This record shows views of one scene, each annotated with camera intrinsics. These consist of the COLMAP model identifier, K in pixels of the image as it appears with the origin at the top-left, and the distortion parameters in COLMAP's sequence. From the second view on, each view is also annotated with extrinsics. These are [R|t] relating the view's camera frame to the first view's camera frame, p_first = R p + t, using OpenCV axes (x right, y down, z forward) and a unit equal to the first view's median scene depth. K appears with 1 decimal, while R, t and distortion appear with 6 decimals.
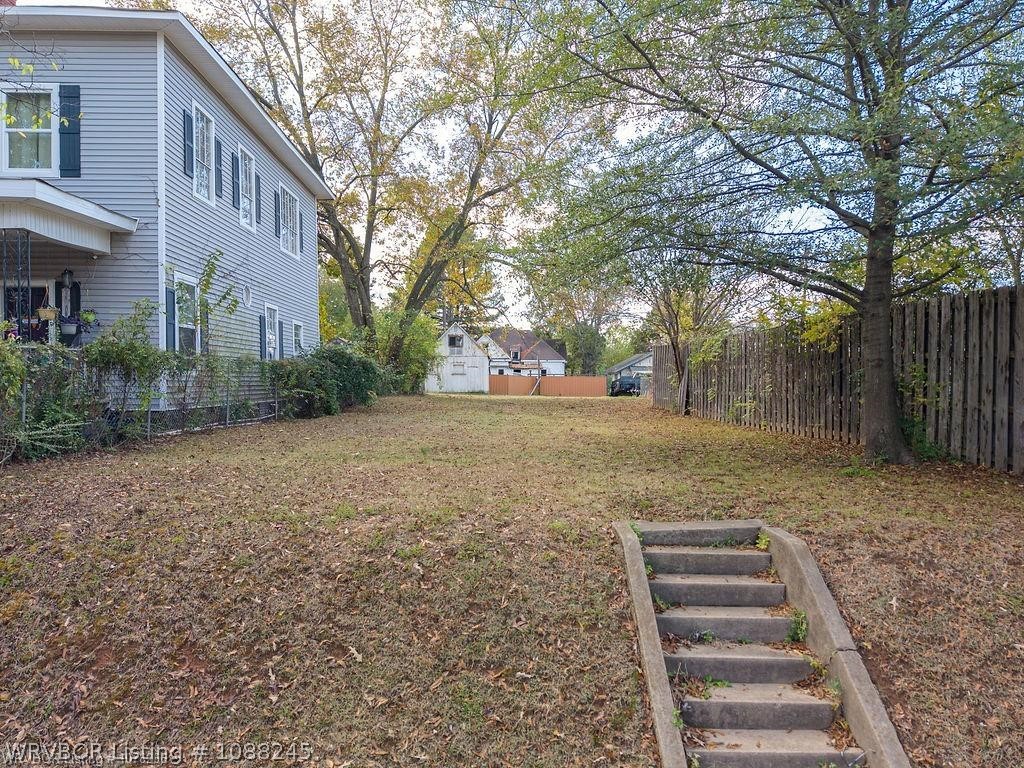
lens RADIAL K [[687.3, 0, 512.3], [0, 687.3, 386.6], [0, 0, 1]] dist [0.000509, -0.003693]
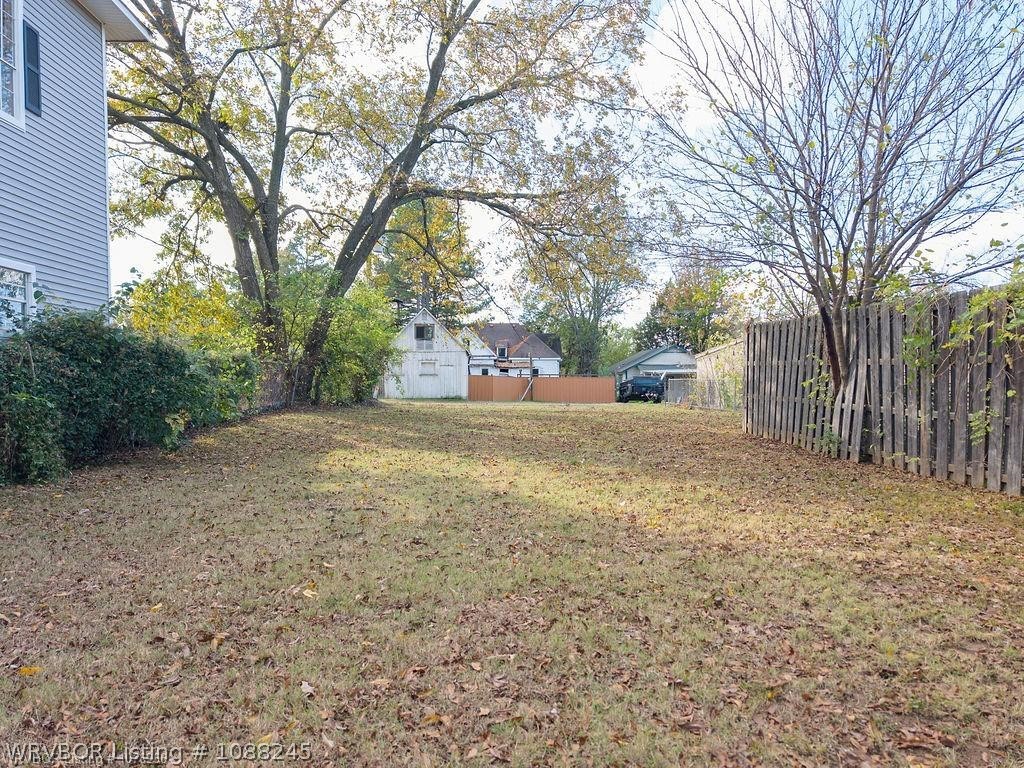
lens RADIAL K [[681.9, 0, 512.0], [0, 681.9, 384.0], [0, 0, 1]] dist [0.002333, -0.007066]
pose [[0.999827, -0.003461, 0.018269, 0.002274], [0.003527, 0.999987, -0.003567, -0.005047], [-0.018256, 0.003631, 0.999827, 0.243354]]
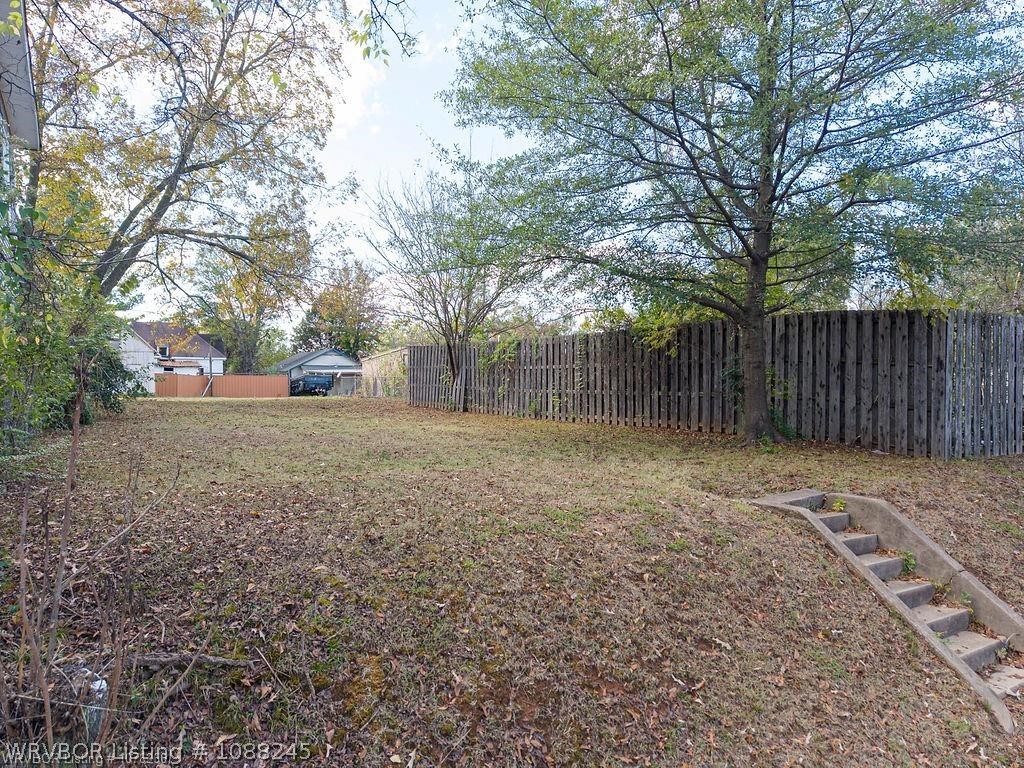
lens RADIAL K [[681.9, 0, 512.0], [0, 681.9, 384.0], [0, 0, 1]] dist [0.002333, -0.007066]
pose [[0.857158, -0.006615, 0.515011, -0.101237], [0.007853, 0.999969, -0.000225, -0.000288], [-0.514994, 0.004237, 0.857183, 0.028634]]
